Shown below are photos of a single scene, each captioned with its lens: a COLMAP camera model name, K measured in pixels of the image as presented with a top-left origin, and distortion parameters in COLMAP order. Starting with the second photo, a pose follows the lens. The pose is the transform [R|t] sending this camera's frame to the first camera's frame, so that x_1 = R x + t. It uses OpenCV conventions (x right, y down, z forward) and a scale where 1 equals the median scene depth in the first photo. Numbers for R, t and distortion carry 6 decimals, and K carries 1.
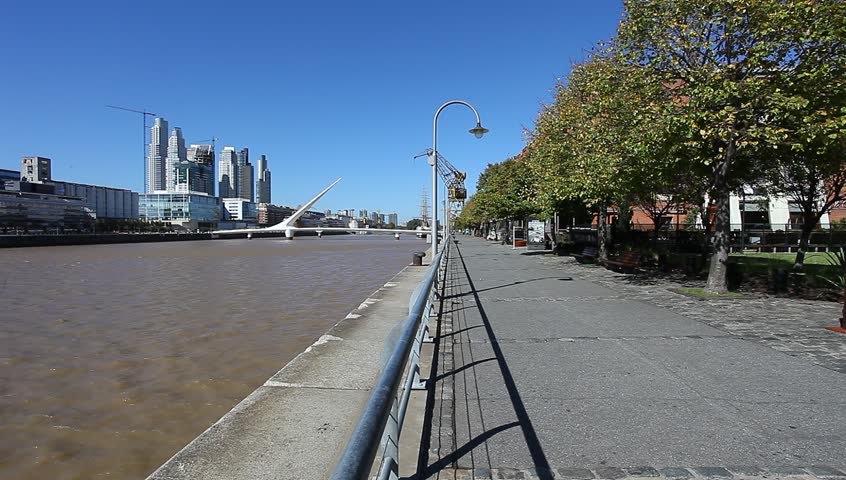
lens RADIAL K [[426.4, 0, 423.0], [0, 426.4, 240.0], [0, 0, 1]] dist [0.001090, 0.000195]
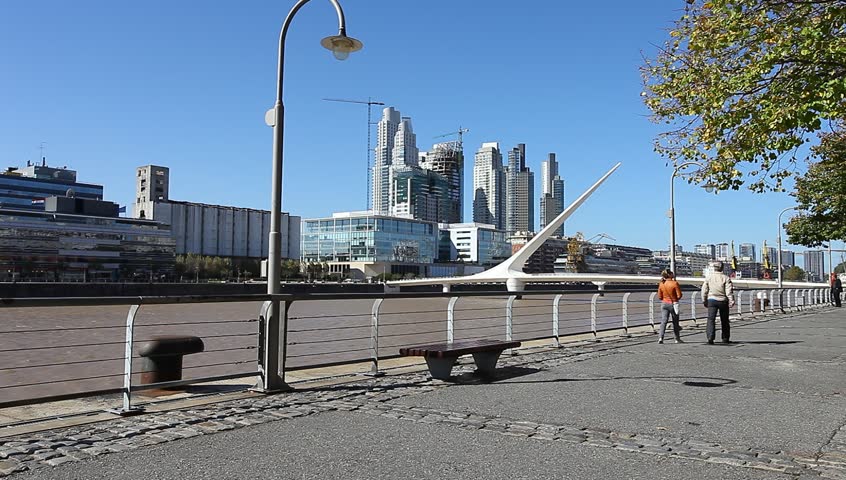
lens RADIAL K [[700.3, 0, 423.0], [0, 700.3, 240.0], [0, 0, 1]] dist [0.007990, 0.009684]
pose [[0.829414, -0.024608, -0.558093, 0.024971], [-0.021838, 0.996837, -0.076408, -0.003145], [0.558208, 0.075561, 0.826253, 0.185356]]
